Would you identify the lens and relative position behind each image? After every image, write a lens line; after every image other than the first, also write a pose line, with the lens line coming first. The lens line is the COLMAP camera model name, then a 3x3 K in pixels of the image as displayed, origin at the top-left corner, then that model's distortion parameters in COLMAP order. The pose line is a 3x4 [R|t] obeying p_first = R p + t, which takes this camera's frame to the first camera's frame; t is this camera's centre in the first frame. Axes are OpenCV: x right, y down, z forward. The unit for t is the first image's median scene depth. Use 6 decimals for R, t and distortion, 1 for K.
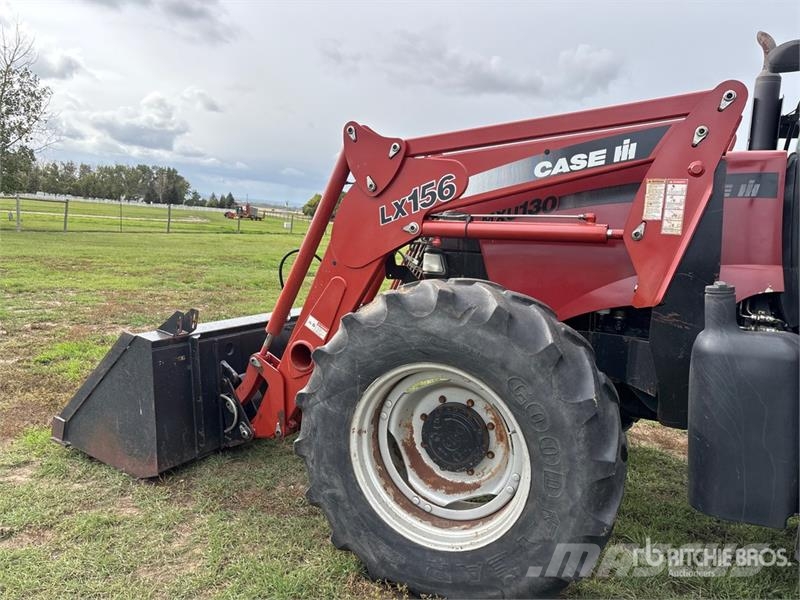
lens RADIAL K [[612.3, 0, 395.6], [0, 612.3, 287.9], [0, 0, 1]] dist [0.198416, -0.422161]
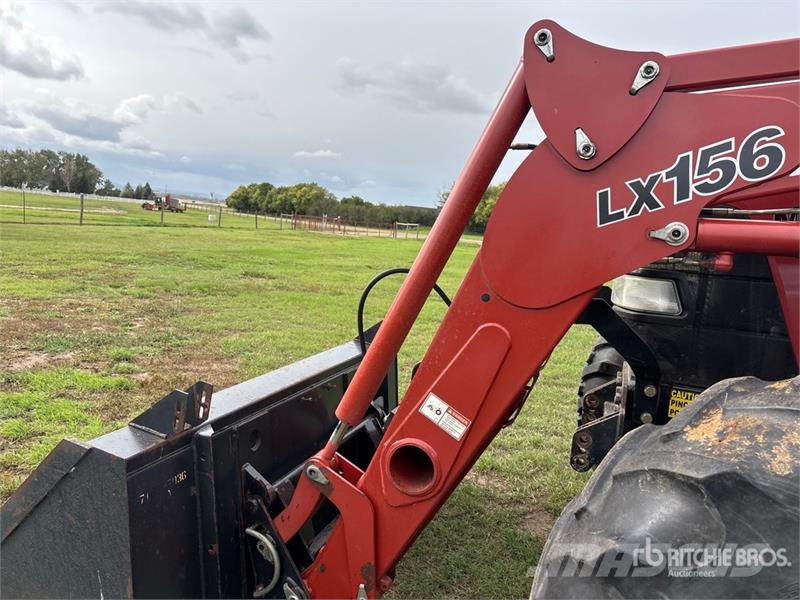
lens RADIAL K [[593.9, 0, 402.3], [0, 593.9, 295.0], [0, 0, 1]] dist [0.075626, -0.076203]
pose [[0.989118, -0.001958, 0.147114, -0.256780], [-0.001399, 0.999741, 0.022707, -0.056348], [-0.147121, -0.022666, 0.988859, 0.527797]]
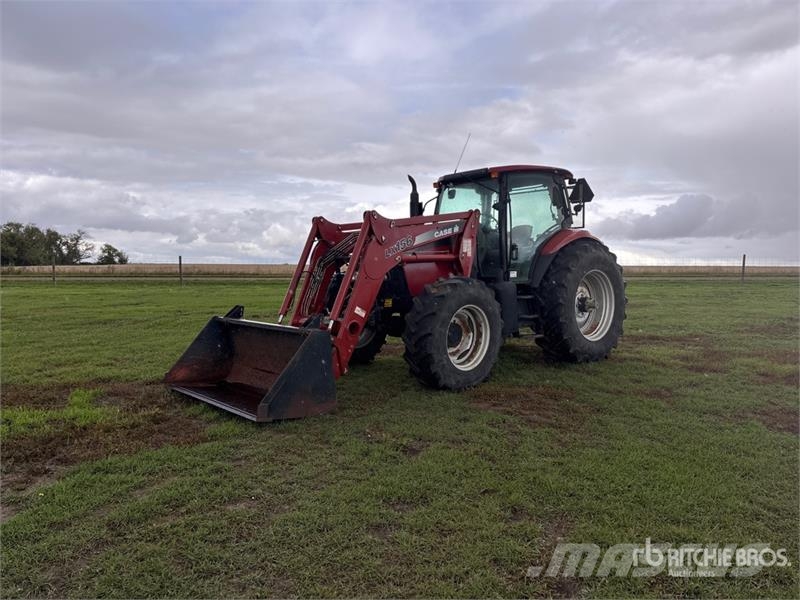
lens RADIAL K [[593.9, 0, 402.3], [0, 593.9, 295.0], [0, 0, 1]] dist [0.075626, -0.076203]
pose [[0.366725, -0.107940, 0.924047, -1.924320], [0.121281, 0.990317, 0.067548, -0.108459], [-0.922390, 0.087298, 0.376265, 0.176401]]
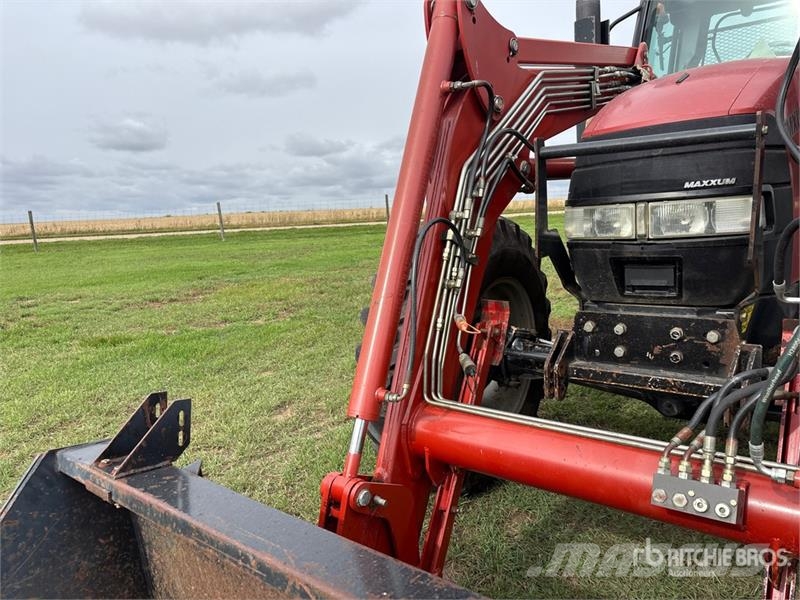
lens RADIAL K [[603.4, 0, 399.5], [0, 603.4, 302.1], [0, 0, 1]] dist [0.027296, -0.000587]
pose [[0.199139, -0.223648, 0.954110, -0.531383], [0.166051, 0.967232, 0.192066, -0.123944], [-0.965801, 0.120183, 0.229751, 1.249998]]
